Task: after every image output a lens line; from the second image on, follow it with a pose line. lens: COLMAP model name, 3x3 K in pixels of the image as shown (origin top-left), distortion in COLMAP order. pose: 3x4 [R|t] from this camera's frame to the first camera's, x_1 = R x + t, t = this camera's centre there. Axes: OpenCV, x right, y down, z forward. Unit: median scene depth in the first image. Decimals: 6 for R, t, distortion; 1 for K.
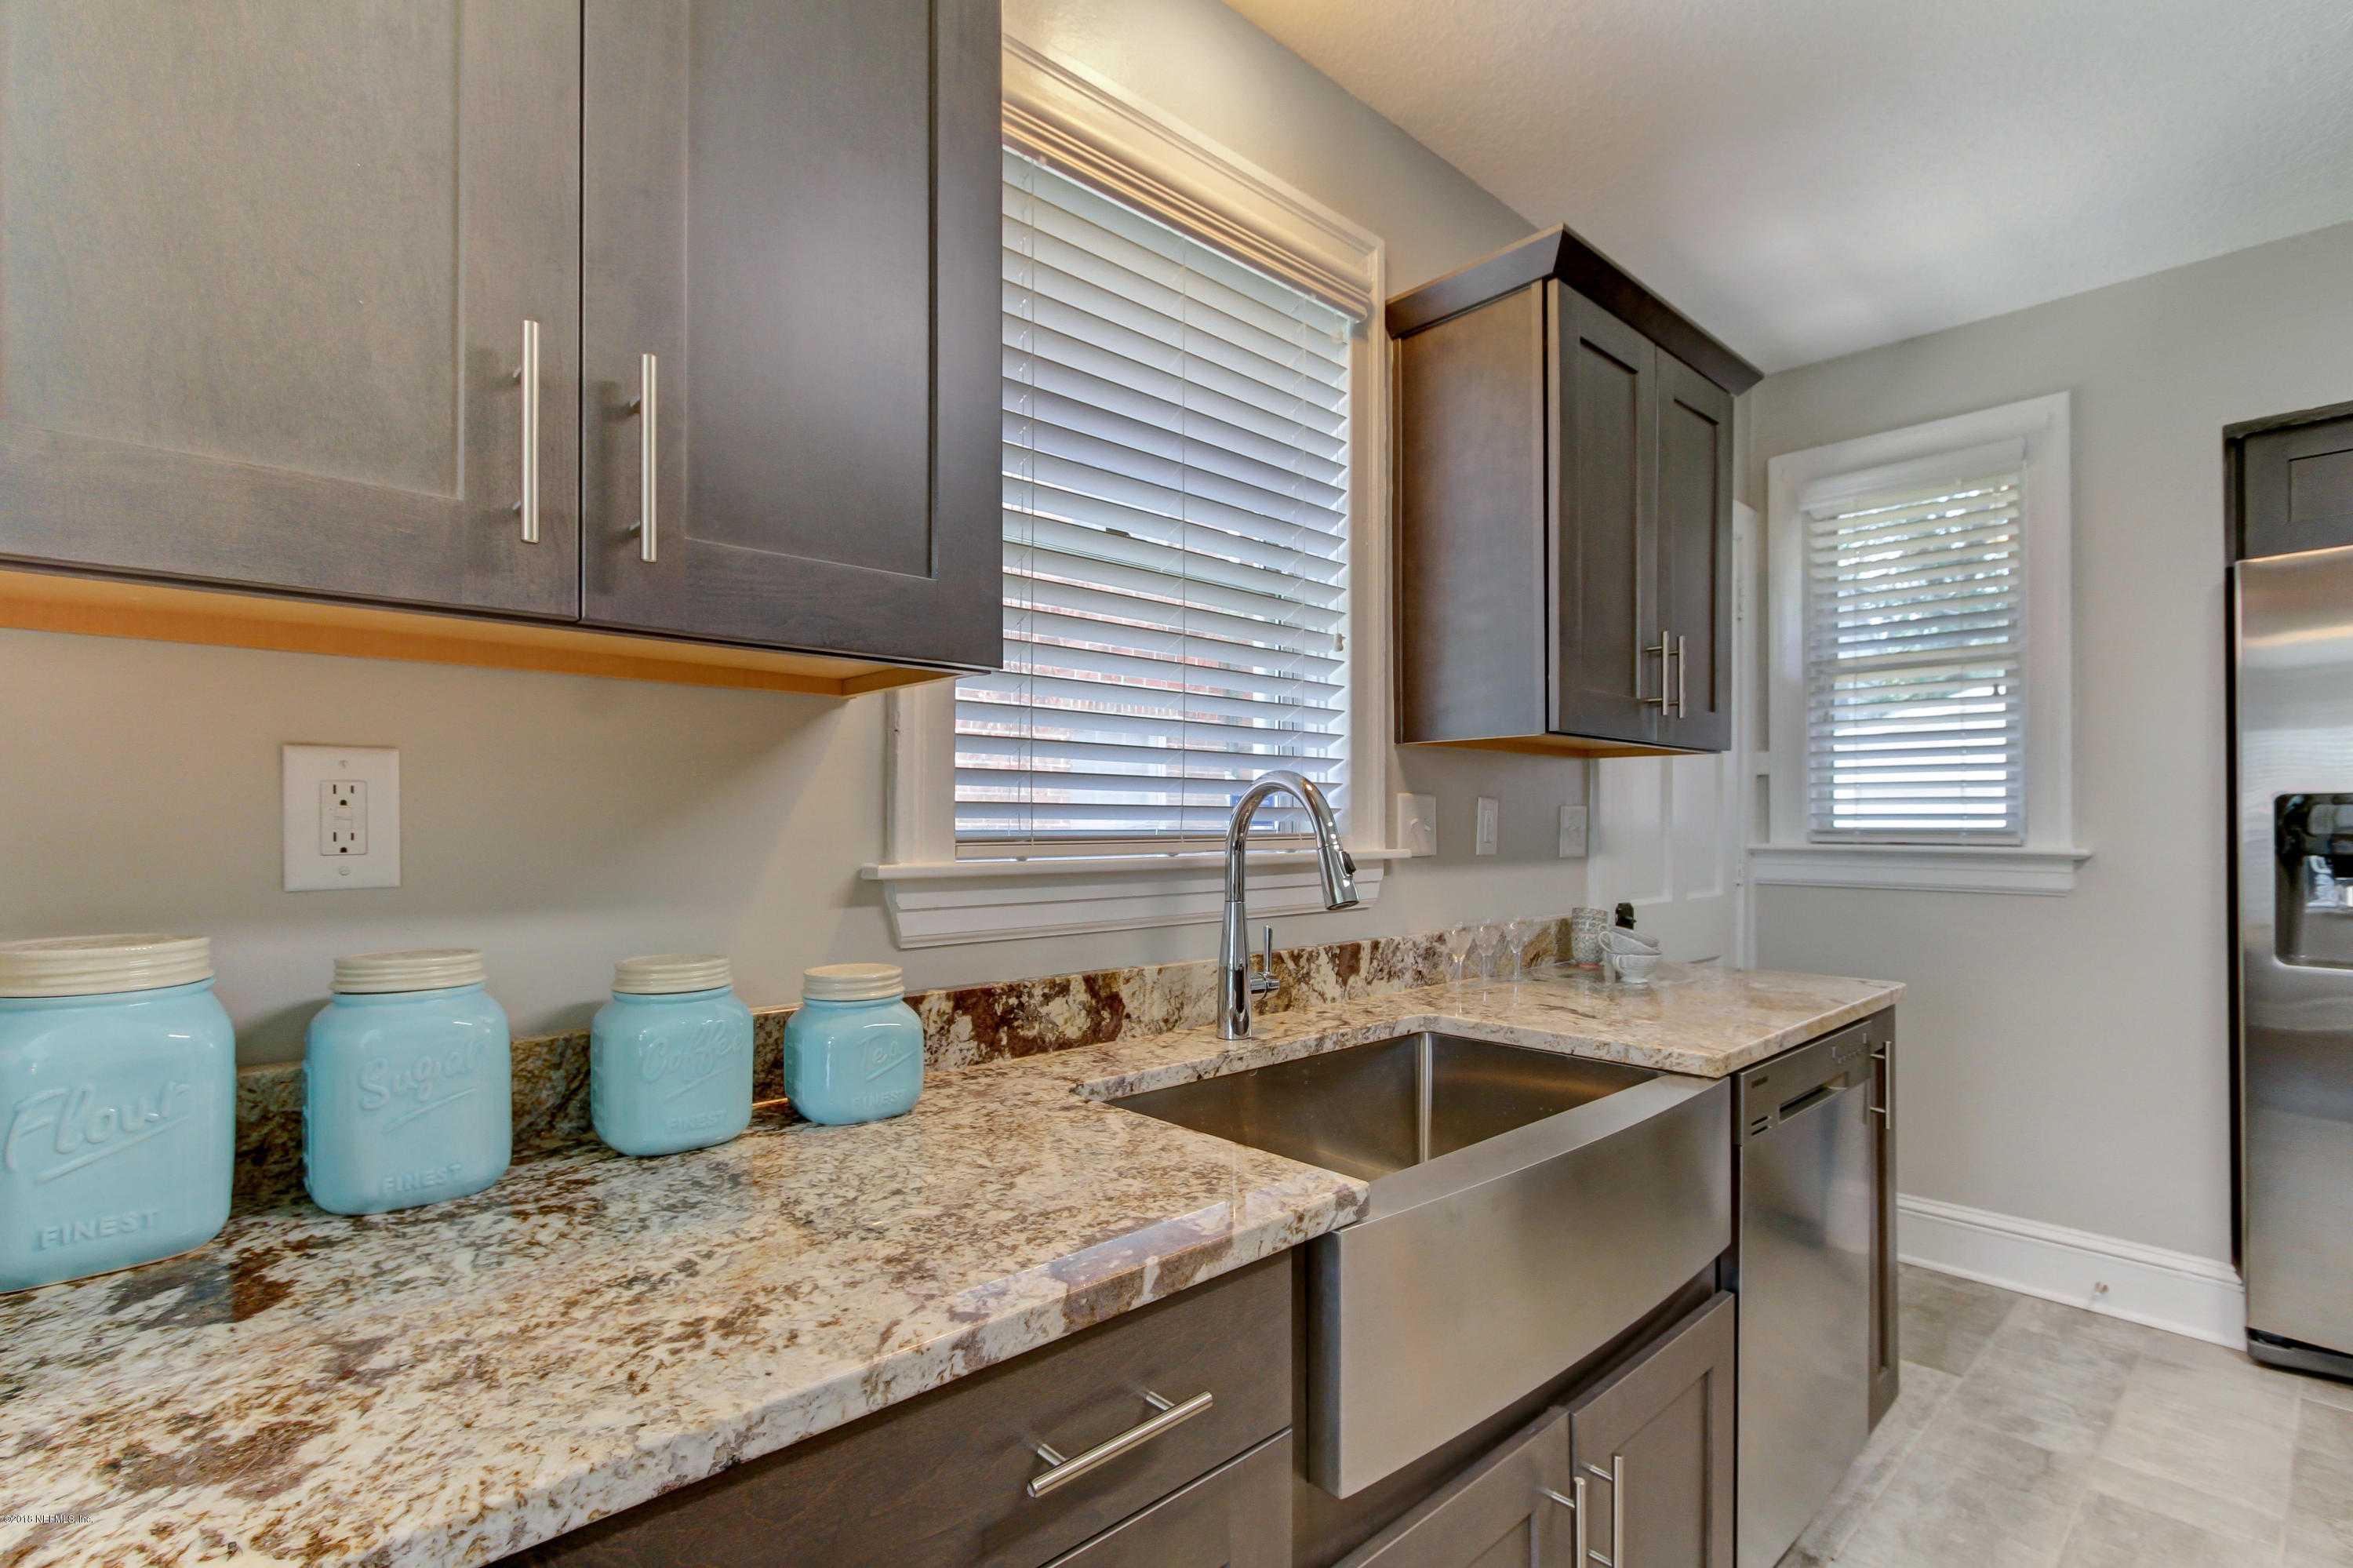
lens RADIAL K [[1081.1, 0, 1164.0], [0, 1081.1, 805.2], [0, 0, 1]] dist [-0.003590, 0.001972]
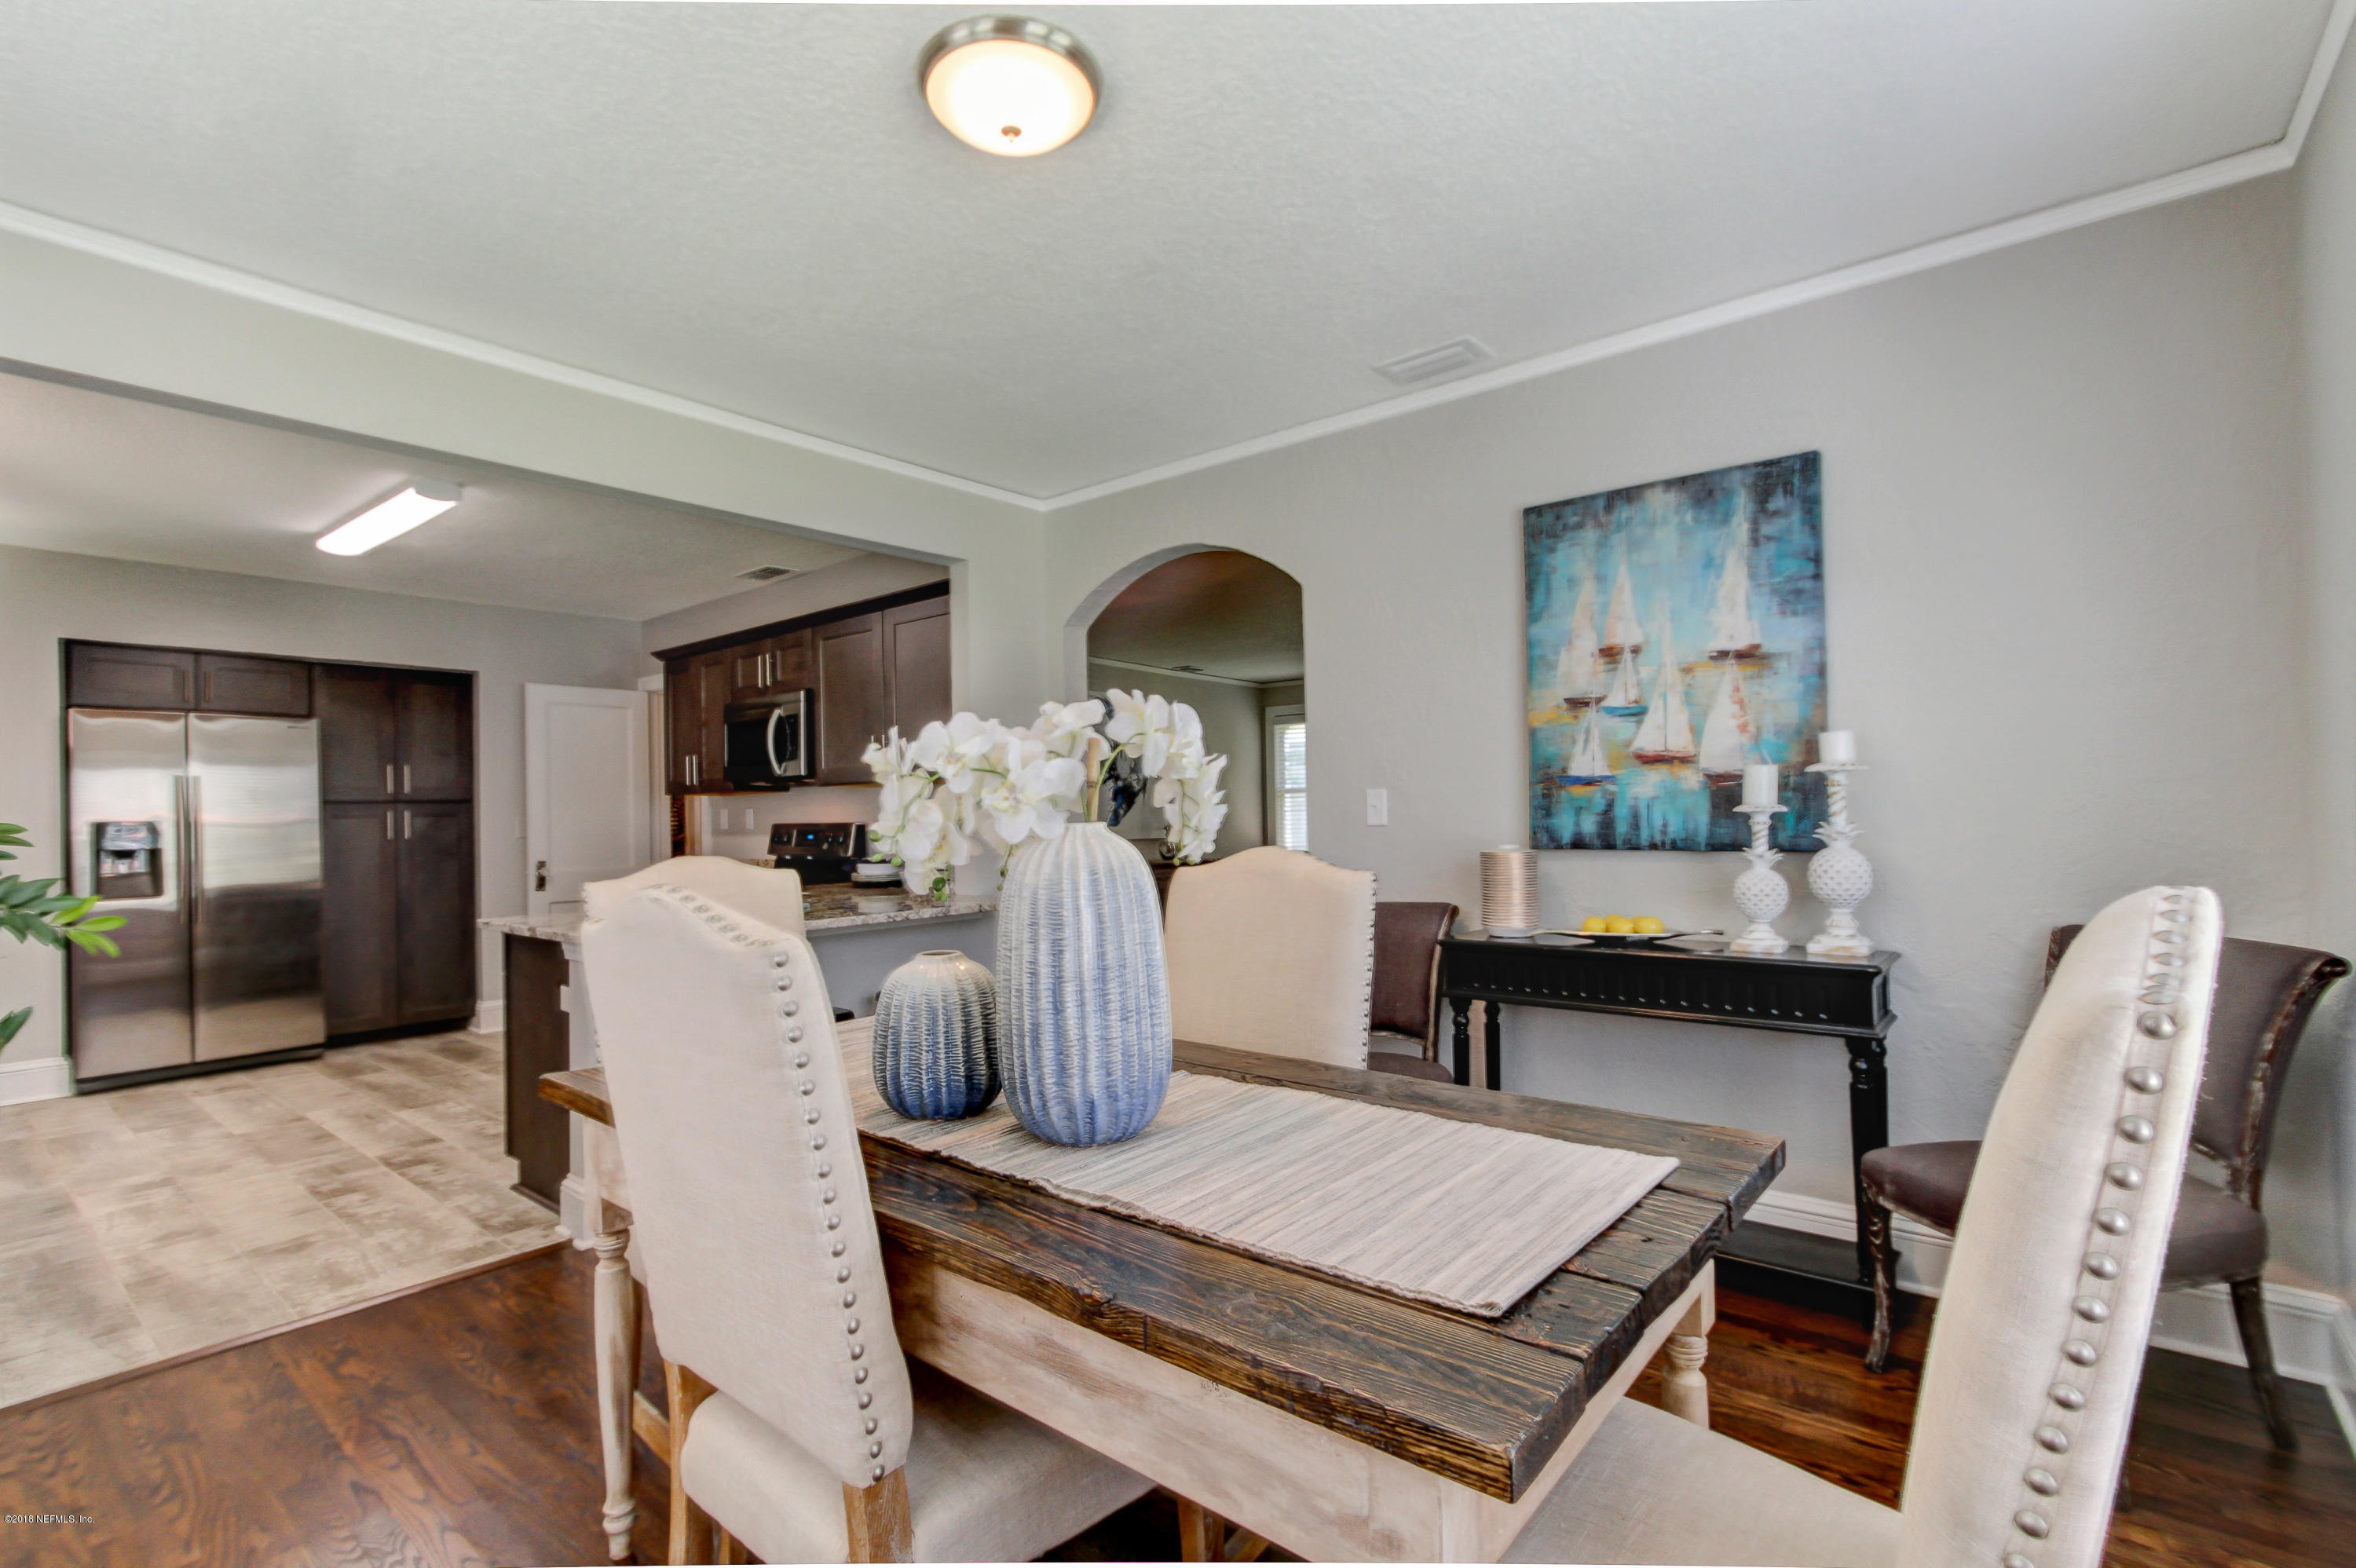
lens RADIAL K [[1073.4, 0, 1177.9], [0, 1073.4, 813.6], [0, 0, 1]] dist [-0.001563, 0.001697]
pose [[-0.142167, 0.006198, 0.989823, -1.780681], [0.001039, 0.999981, -0.006113, -0.014082], [-0.989842, 0.000160, -0.142171, -1.057170]]
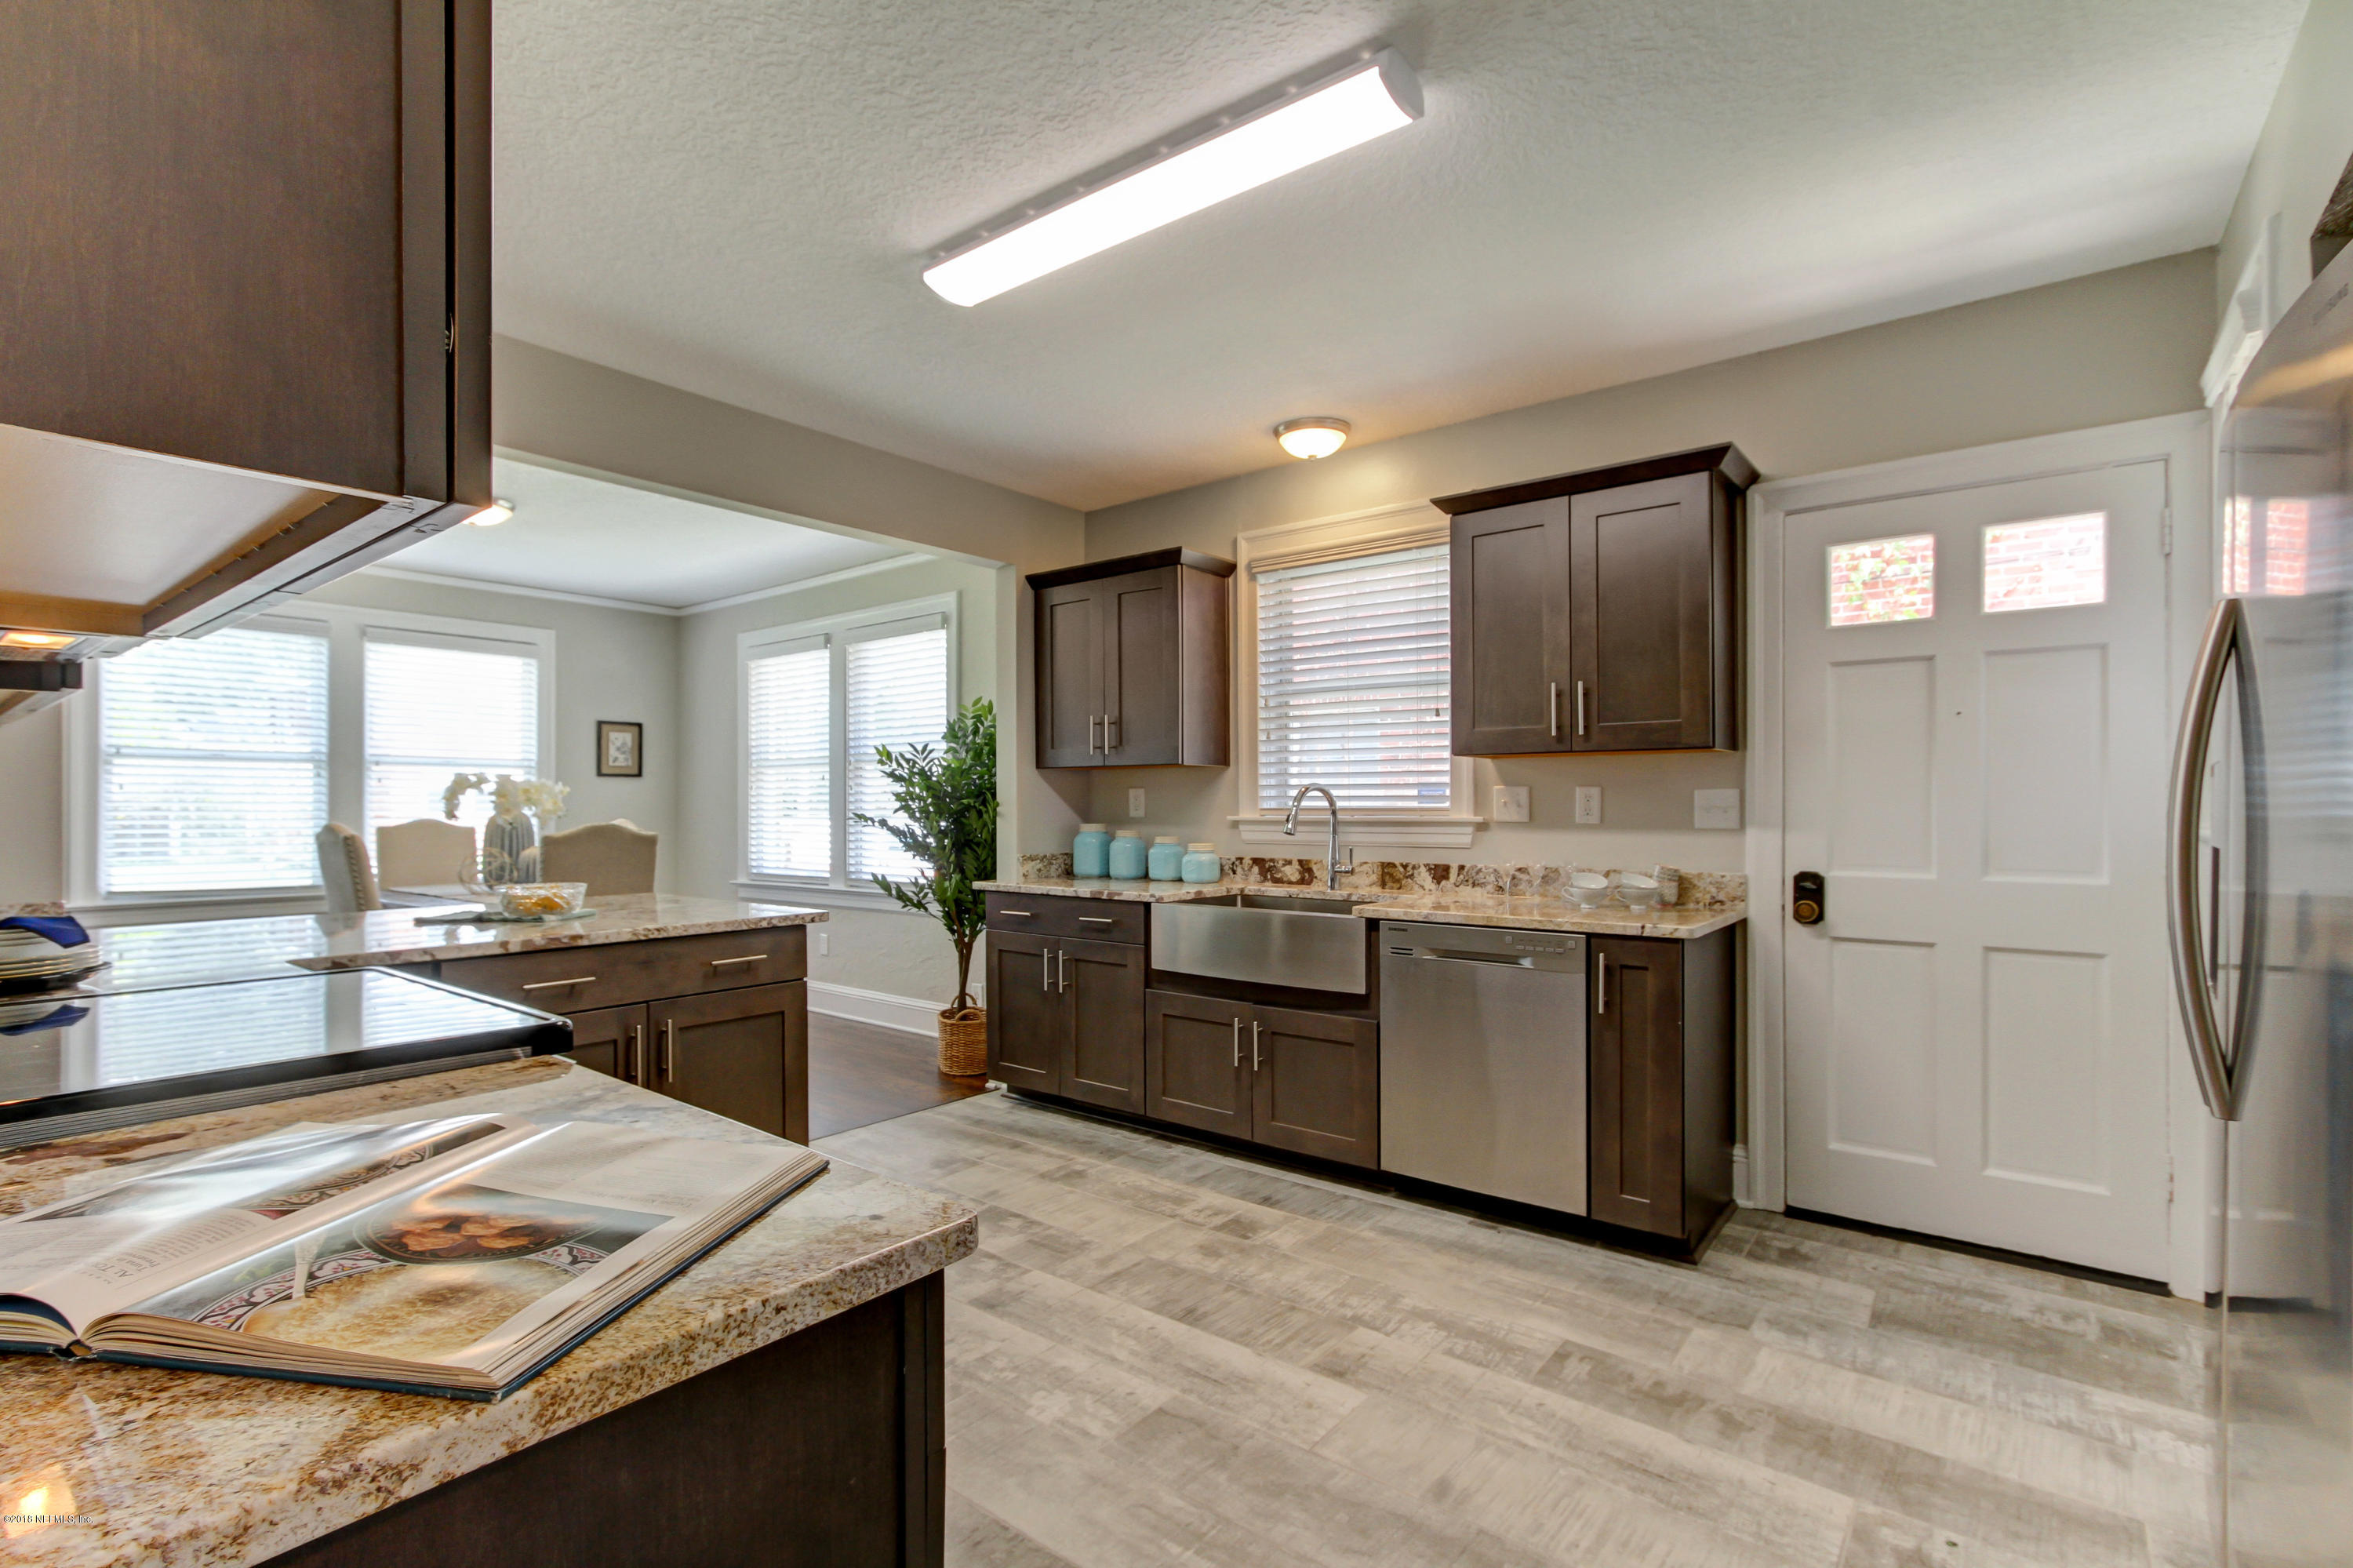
lens RADIAL K [[1081.1, 0, 1164.0], [0, 1081.1, 805.2], [0, 0, 1]] dist [-0.003590, 0.001972]
pose [[0.151831, 0.002823, -0.988402, 2.172767], [0.019809, 0.999786, 0.005898, -0.000584], [0.988208, -0.020475, 0.151742, 0.218193]]
